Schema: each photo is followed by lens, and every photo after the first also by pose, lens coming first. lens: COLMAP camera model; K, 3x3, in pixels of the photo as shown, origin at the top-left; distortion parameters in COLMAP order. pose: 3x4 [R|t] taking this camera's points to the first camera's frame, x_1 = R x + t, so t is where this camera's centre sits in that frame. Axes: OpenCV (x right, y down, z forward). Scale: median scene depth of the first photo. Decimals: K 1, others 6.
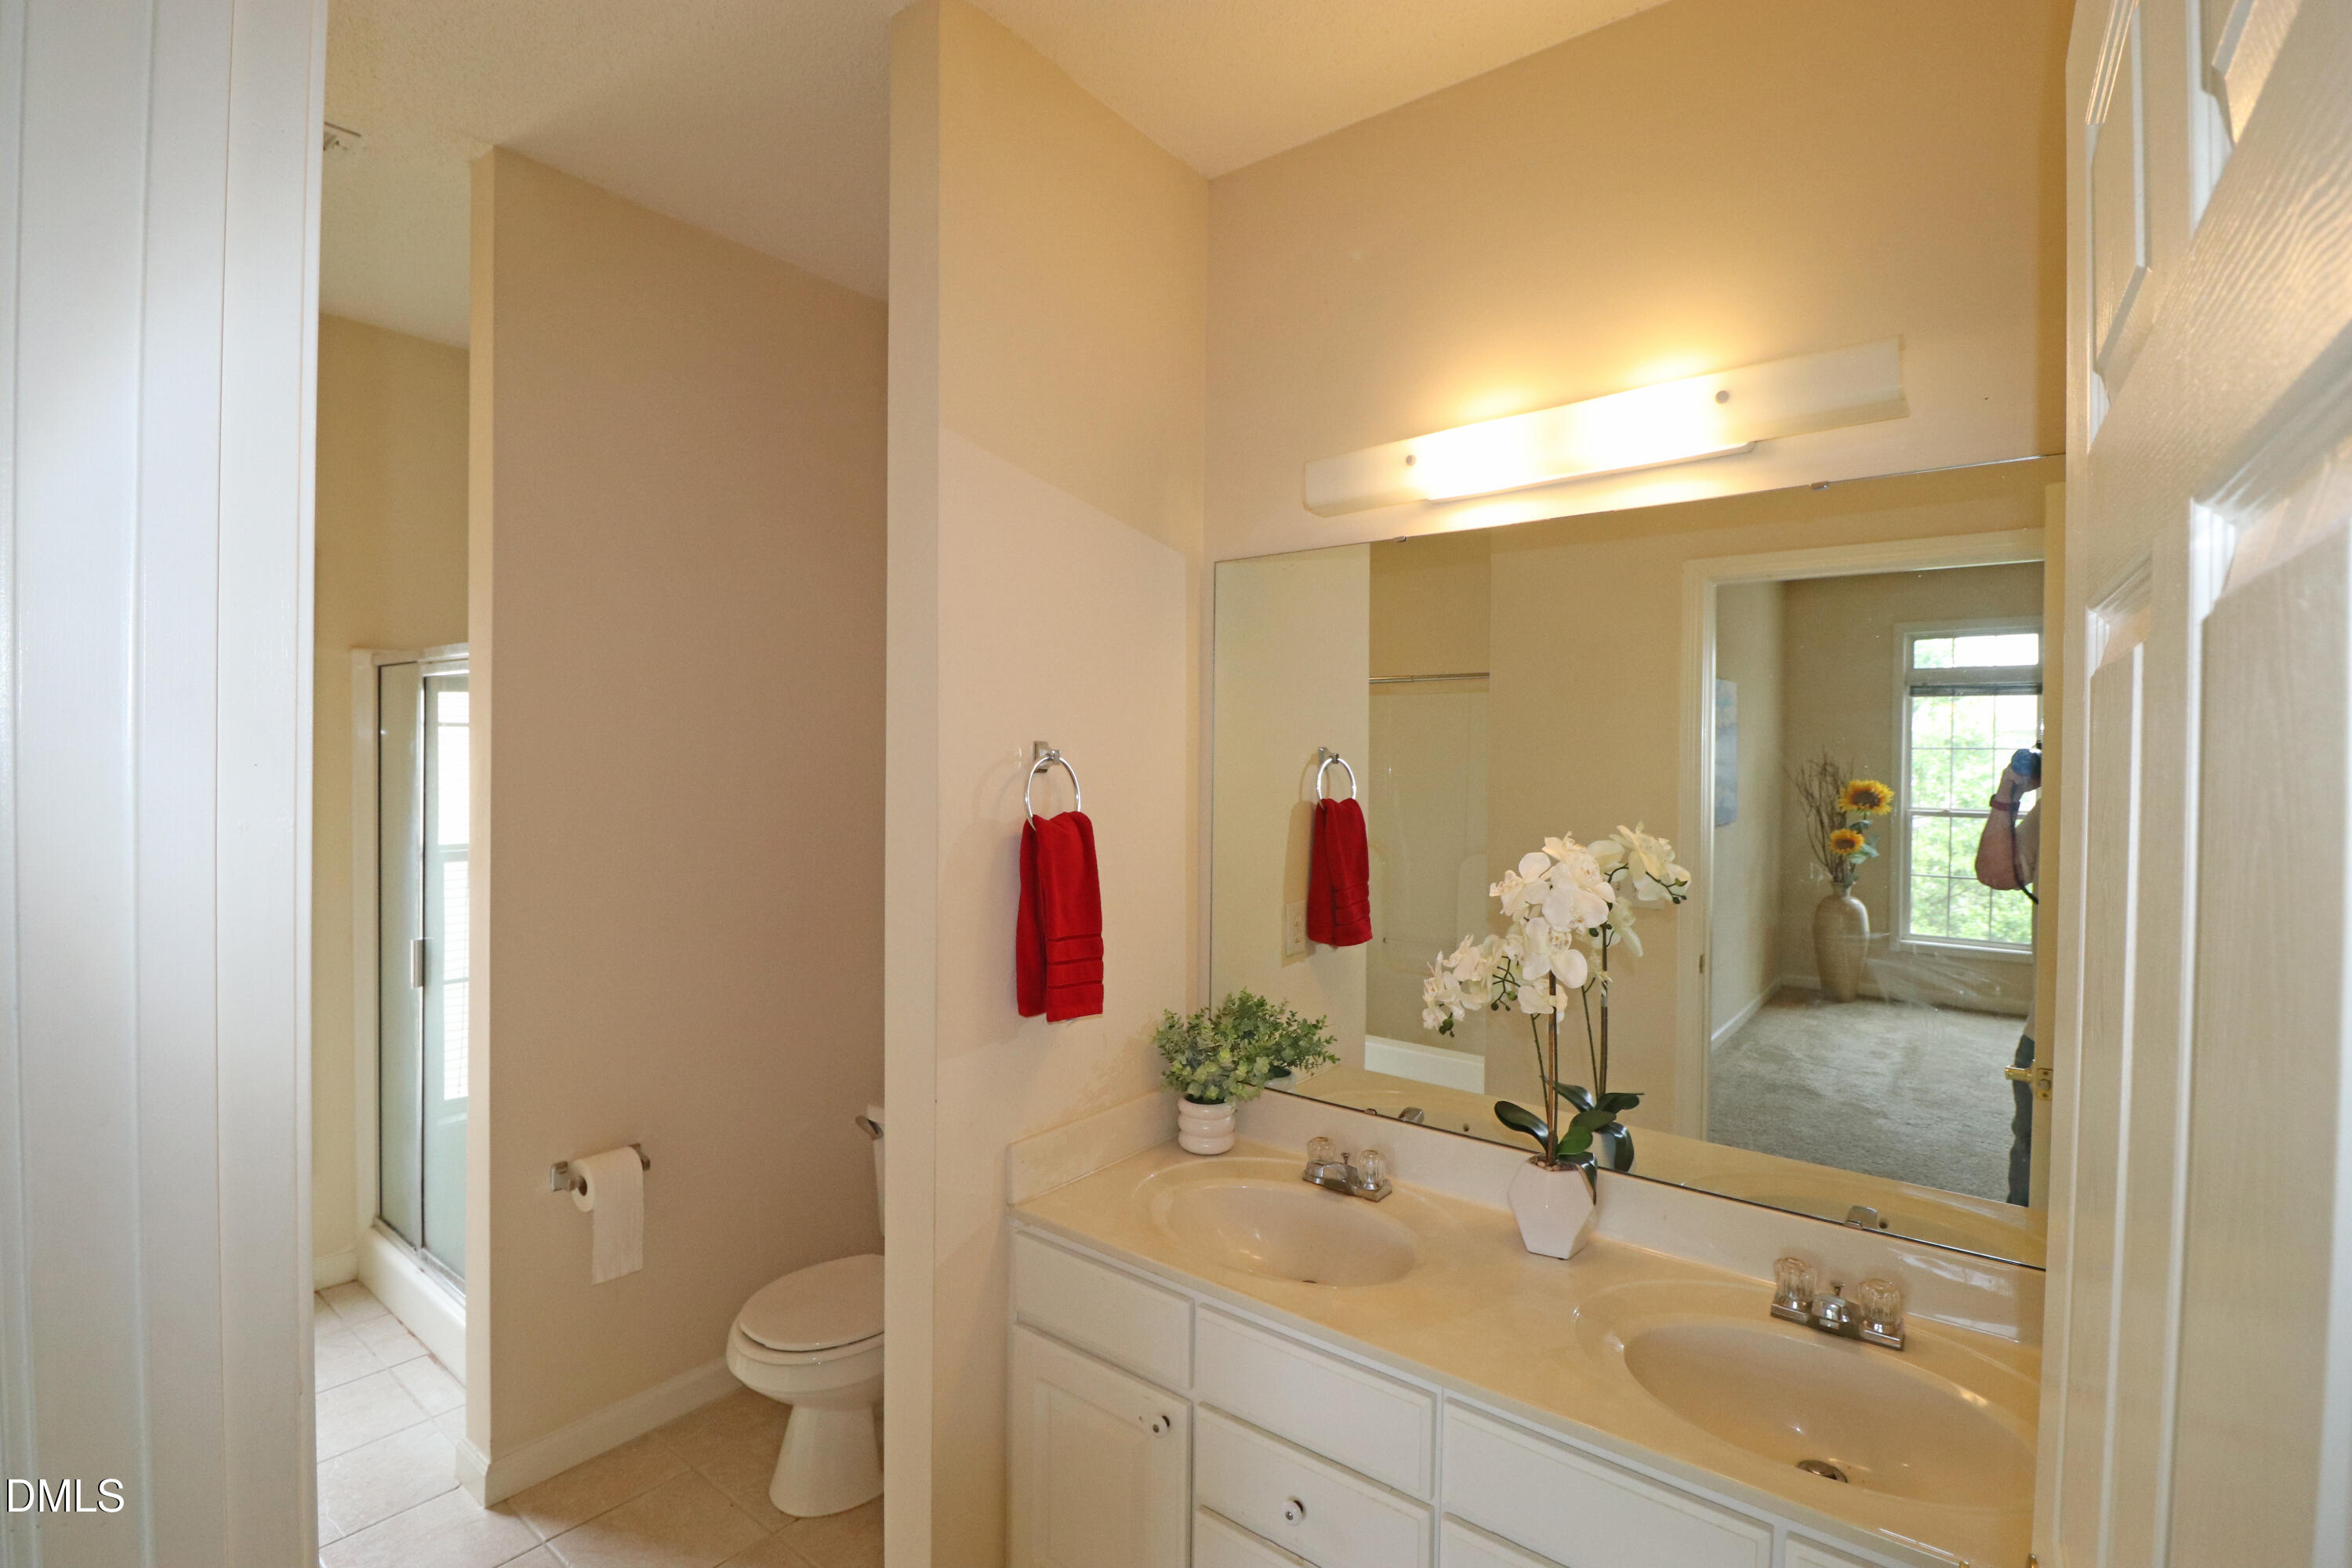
lens RADIAL K [[1112.4, 0, 1166.1], [0, 1112.4, 762.3], [0, 0, 1]] dist [0.001592, -0.015459]
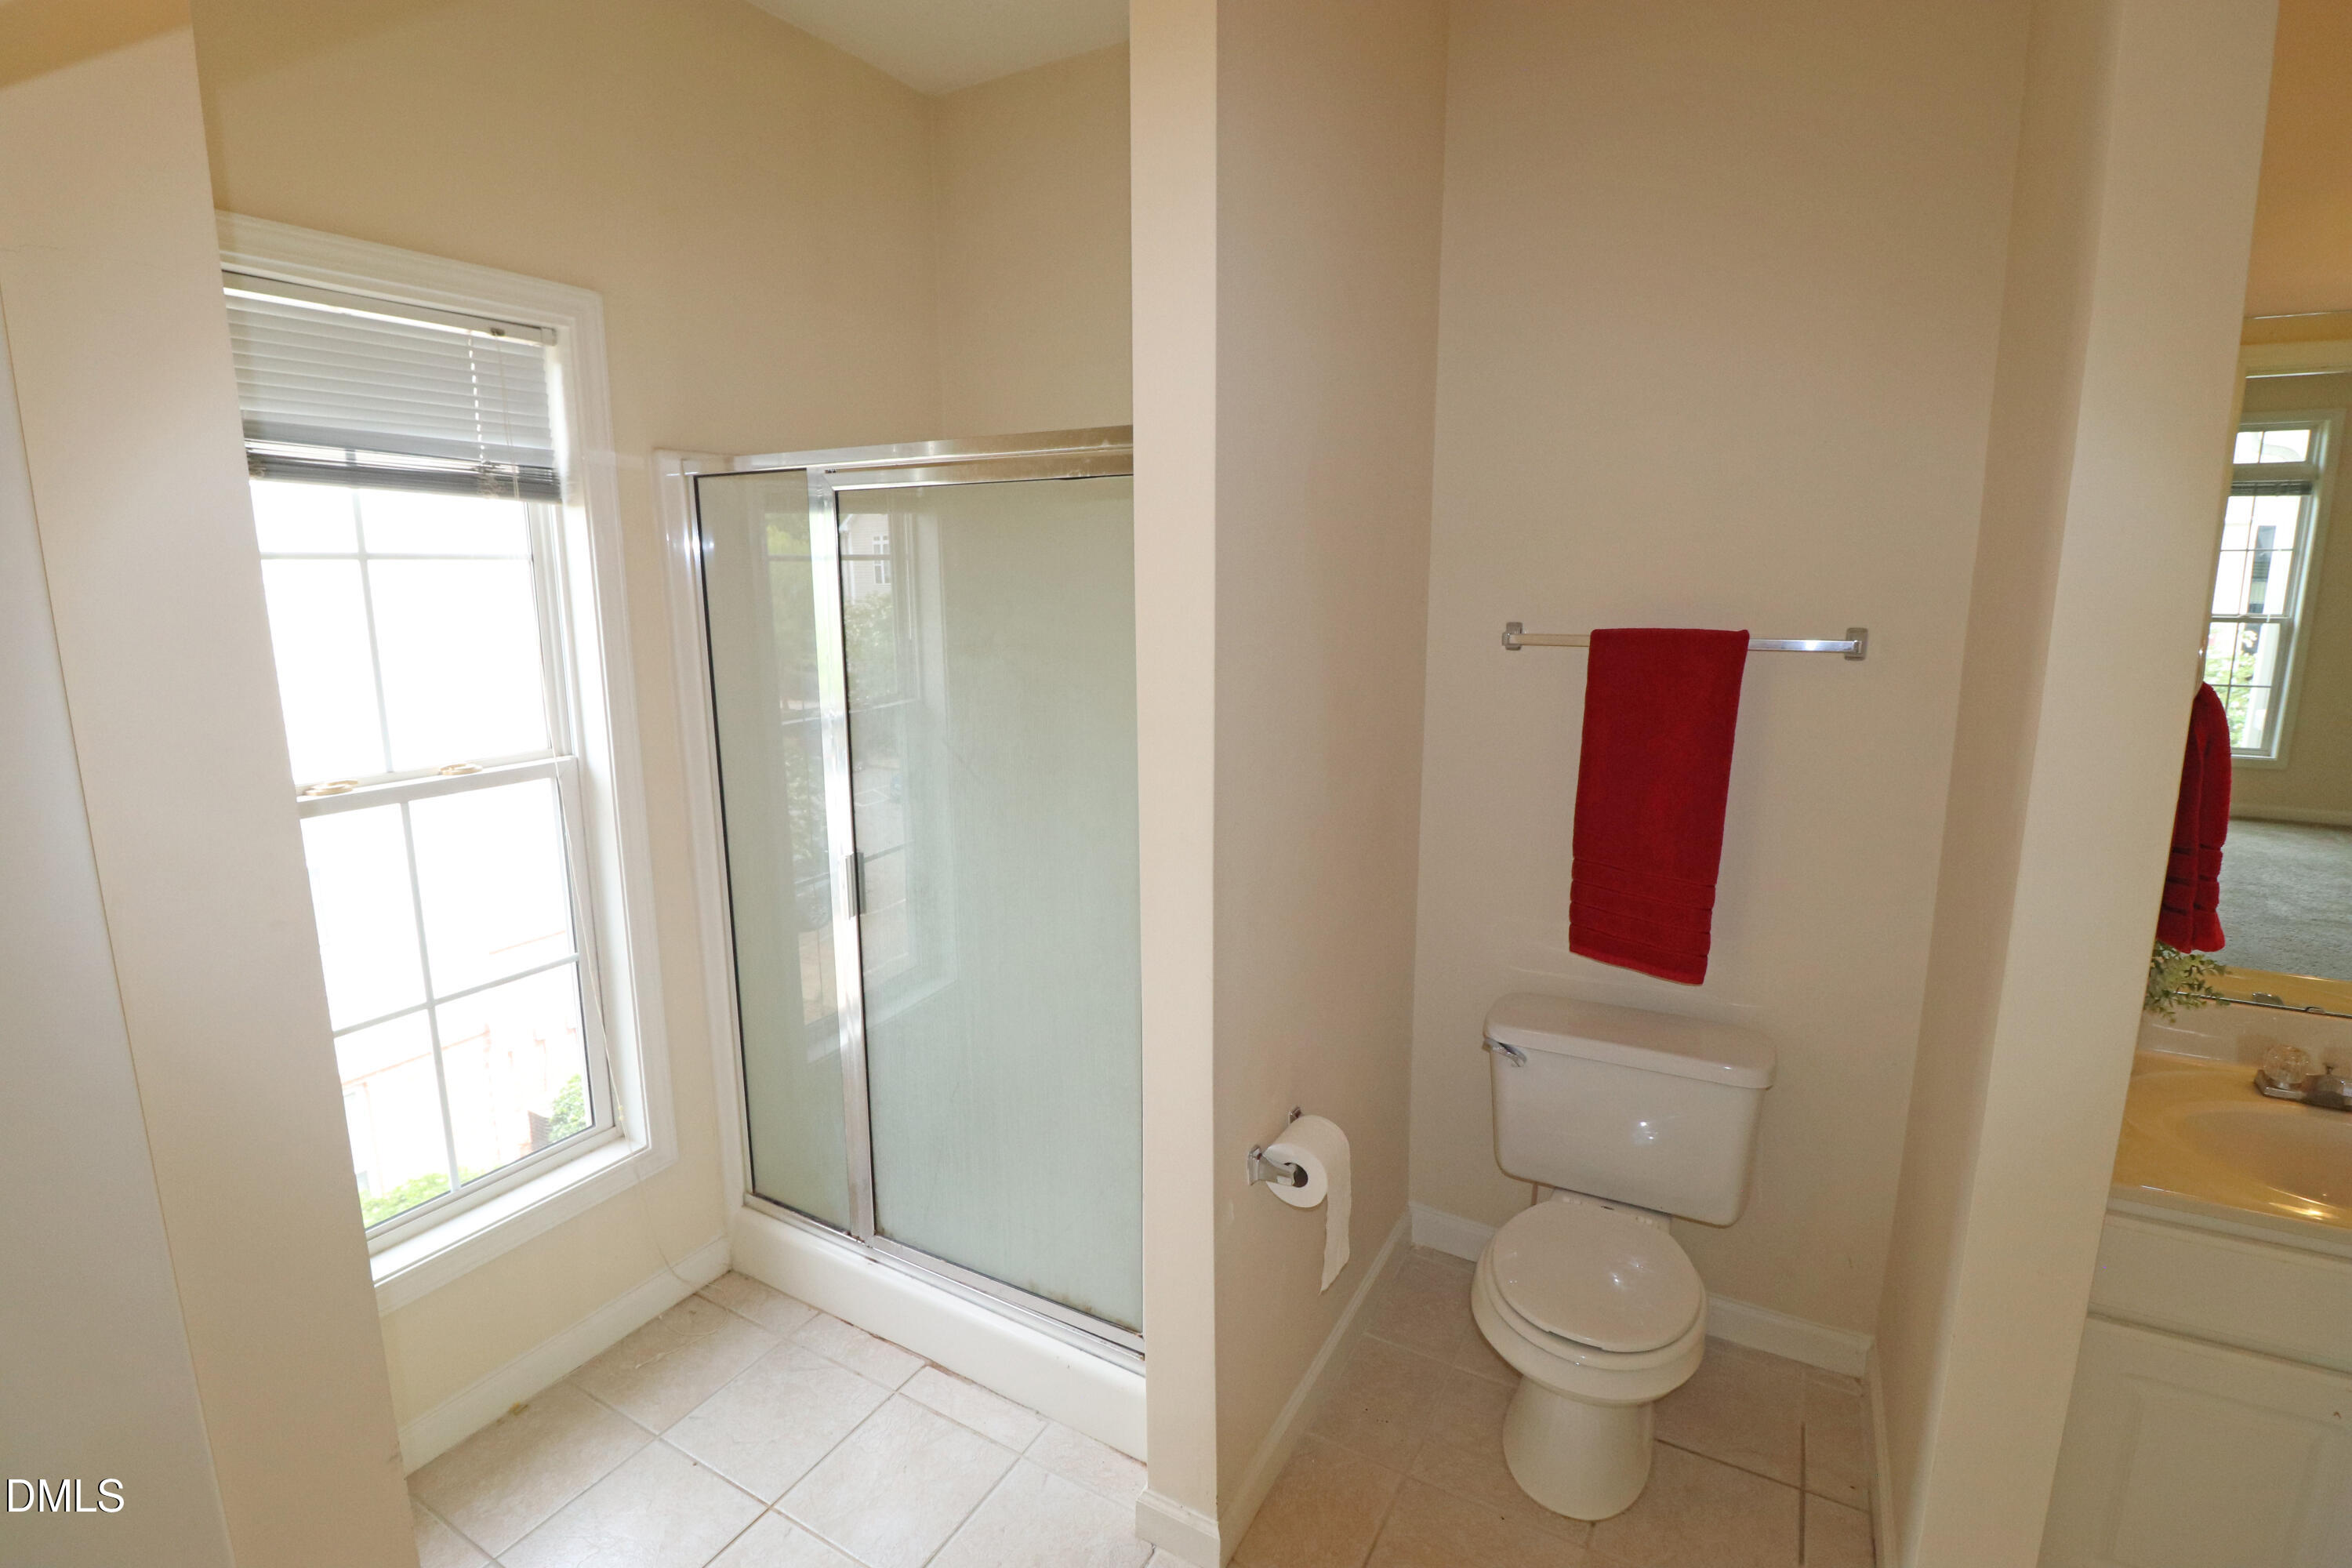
lens RADIAL K [[1085.1, 0, 1158.6], [0, 1085.1, 771.6], [0, 0, 1]] dist [0.000785, -0.015144]
pose [[0.987614, -0.046615, 0.149821, -0.811546], [0.020286, 0.984770, 0.172672, -0.023334], [-0.155588, -0.167494, 0.973518, 0.382939]]
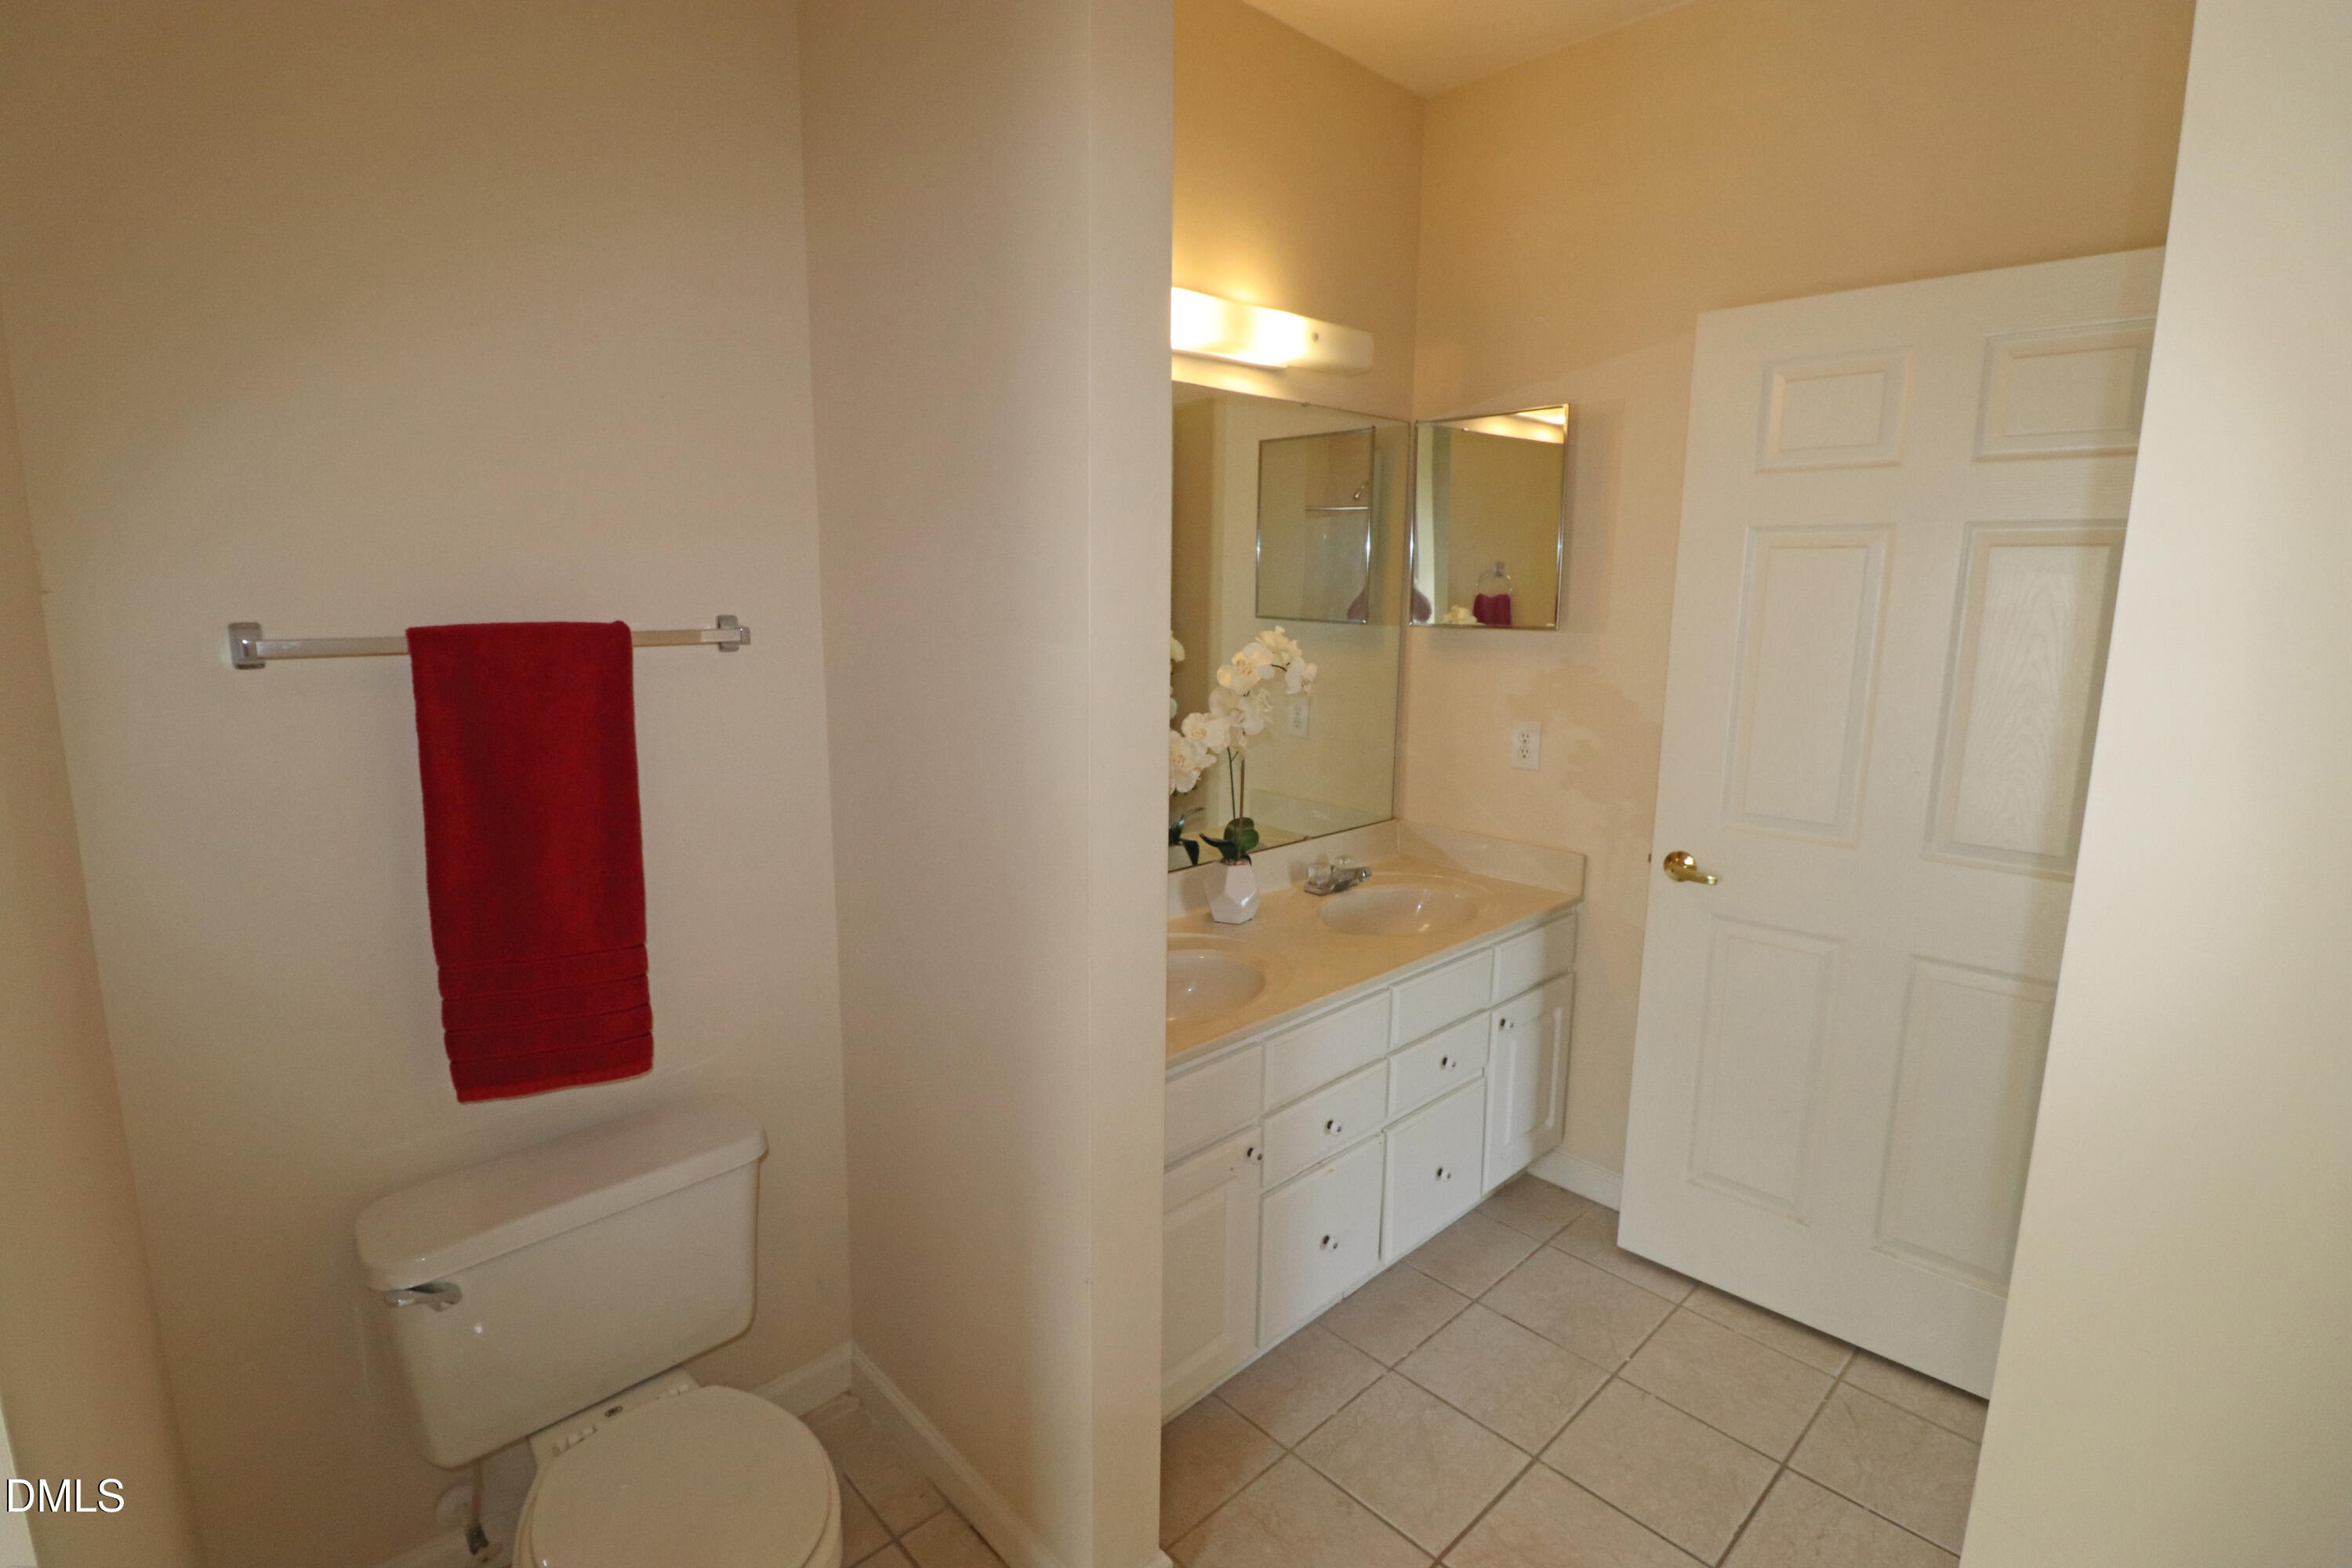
lens RADIAL K [[1085.1, 0, 1158.6], [0, 1085.1, 771.6], [0, 0, 1]] dist [0.000785, -0.015144]
pose [[0.146097, -0.174704, 0.973722, -0.855594], [0.004397, 0.984388, 0.175958, 0.000937], [-0.989260, -0.021426, 0.144585, 0.764390]]
